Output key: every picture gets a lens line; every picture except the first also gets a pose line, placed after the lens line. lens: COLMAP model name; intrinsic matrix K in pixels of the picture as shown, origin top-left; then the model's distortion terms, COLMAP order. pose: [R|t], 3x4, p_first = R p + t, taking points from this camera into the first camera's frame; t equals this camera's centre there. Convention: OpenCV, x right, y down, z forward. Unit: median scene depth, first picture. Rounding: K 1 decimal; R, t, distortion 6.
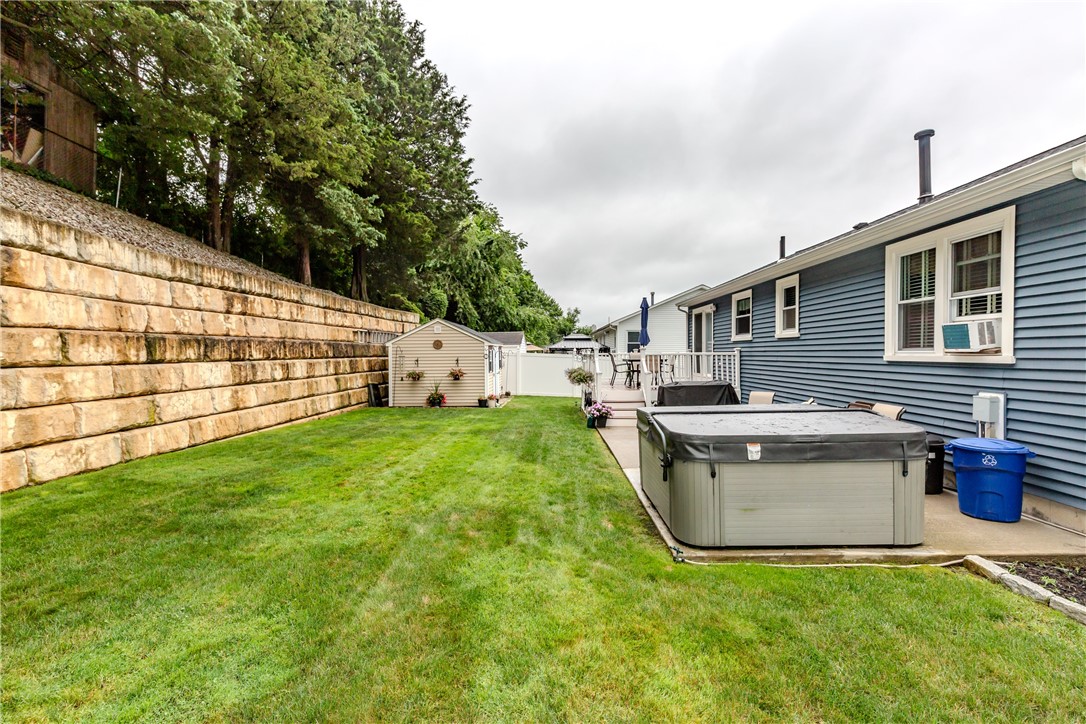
lens RADIAL K [[482.7, 0, 546.1], [0, 482.7, 358.8], [0, 0, 1]] dist [0.003357, 0.000063]
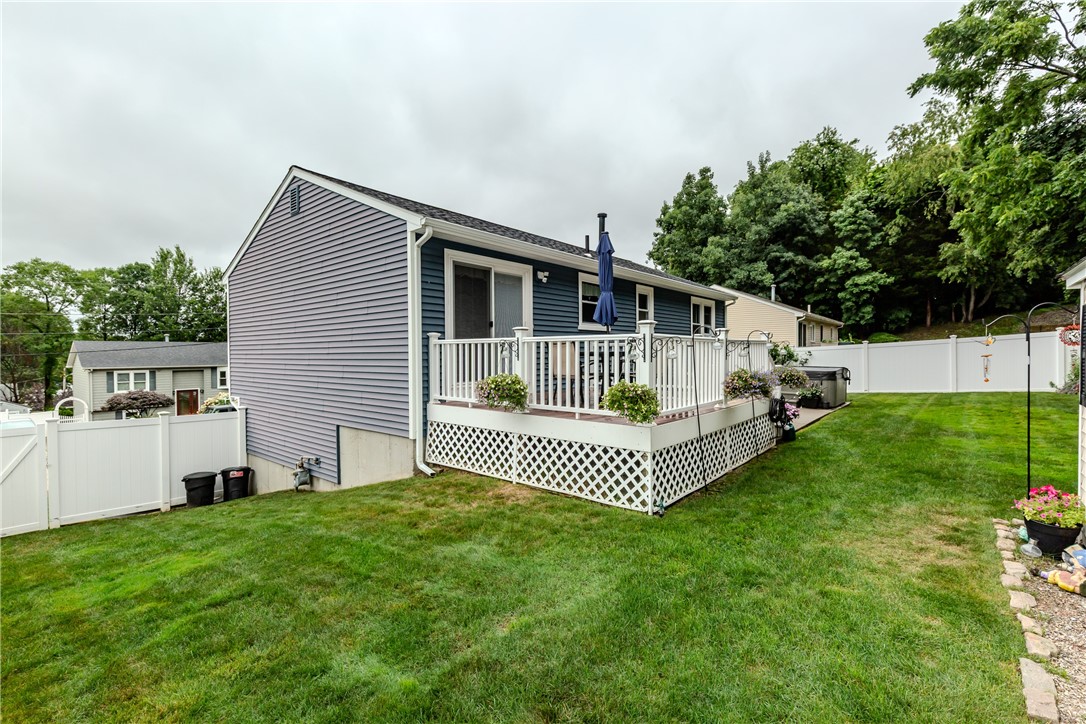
lens RADIAL K [[483.7, 0, 546.1], [0, 483.7, 358.2], [0, 0, 1]] dist [-0.000482, 0.000148]
pose [[-0.768593, 0.002226, 0.639734, -0.129073], [0.016773, 0.999720, 0.016673, -0.004852], [-0.639518, 0.023545, -0.768416, 2.393570]]
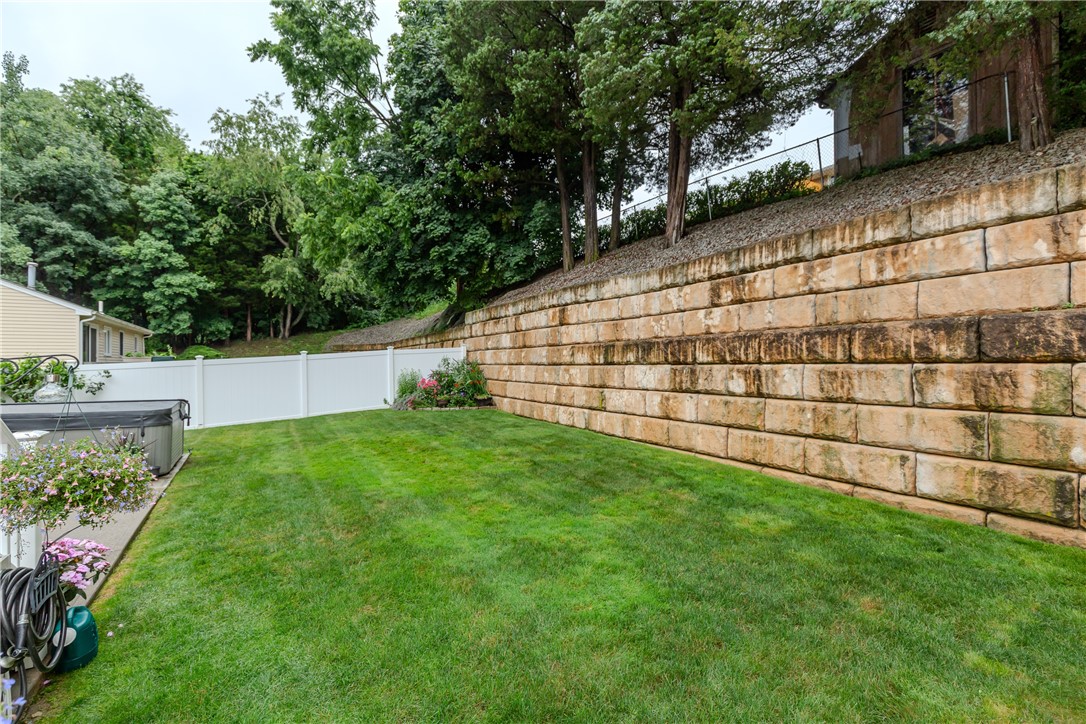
lens RADIAL K [[482.7, 0, 546.1], [0, 482.7, 358.8], [0, 0, 1]] dist [0.003357, 0.000063]
pose [[-0.848764, 0.005903, -0.528738, 0.026703], [0.004715, 0.999982, 0.003595, -0.010675], [0.528750, 0.000558, -0.848777, 1.745937]]
